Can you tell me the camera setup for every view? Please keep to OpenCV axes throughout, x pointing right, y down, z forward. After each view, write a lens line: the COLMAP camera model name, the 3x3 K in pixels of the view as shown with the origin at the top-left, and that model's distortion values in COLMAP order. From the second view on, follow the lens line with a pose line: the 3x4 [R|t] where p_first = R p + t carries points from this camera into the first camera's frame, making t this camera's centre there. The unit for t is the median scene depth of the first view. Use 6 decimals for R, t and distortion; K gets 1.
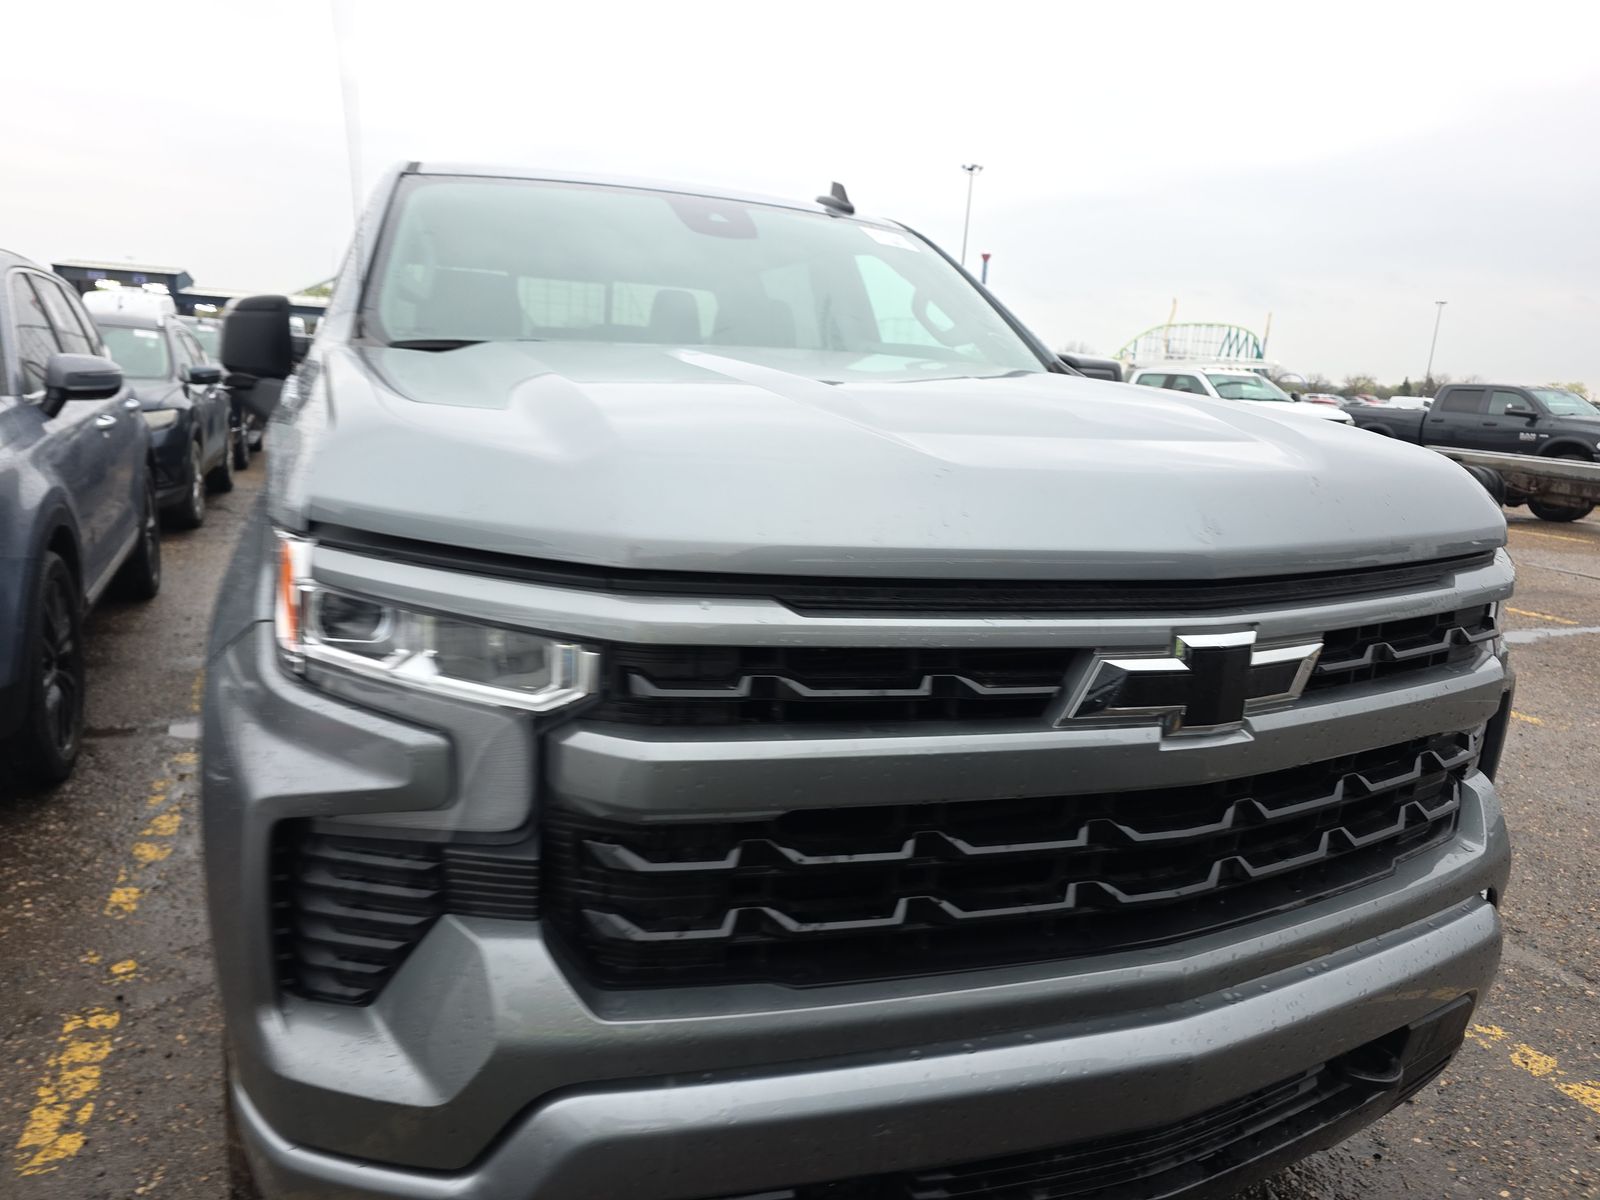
lens RADIAL K [[1057.1, 0, 798.5], [0, 1057.1, 597.9], [0, 0, 1]] dist [0.045809, -0.030254]
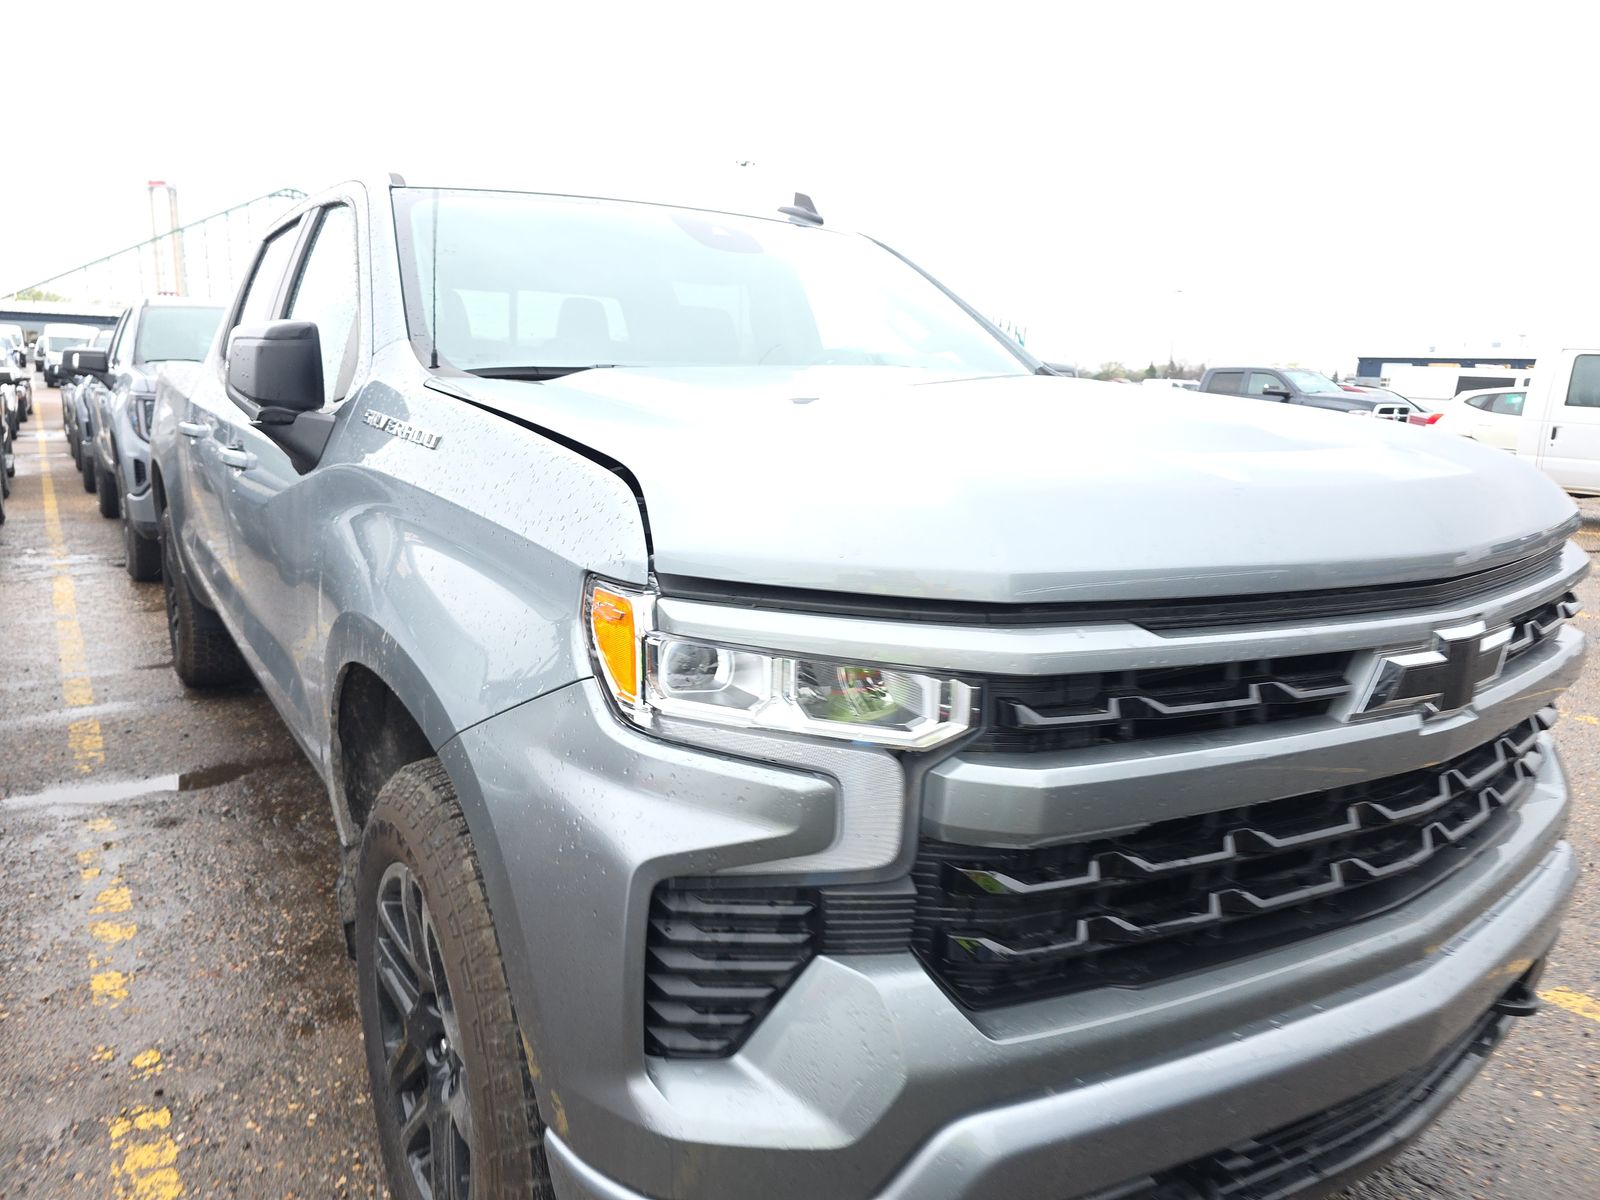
lens RADIAL K [[1057.1, 0, 798.3], [0, 1057.1, 599.2], [0, 0, 1]] dist [0.045809, -0.030254]
pose [[0.984587, -0.063746, 0.162862, -0.201162], [0.063268, 0.997963, 0.008122, -0.018683], [-0.163049, 0.002307, 0.986615, 0.006405]]
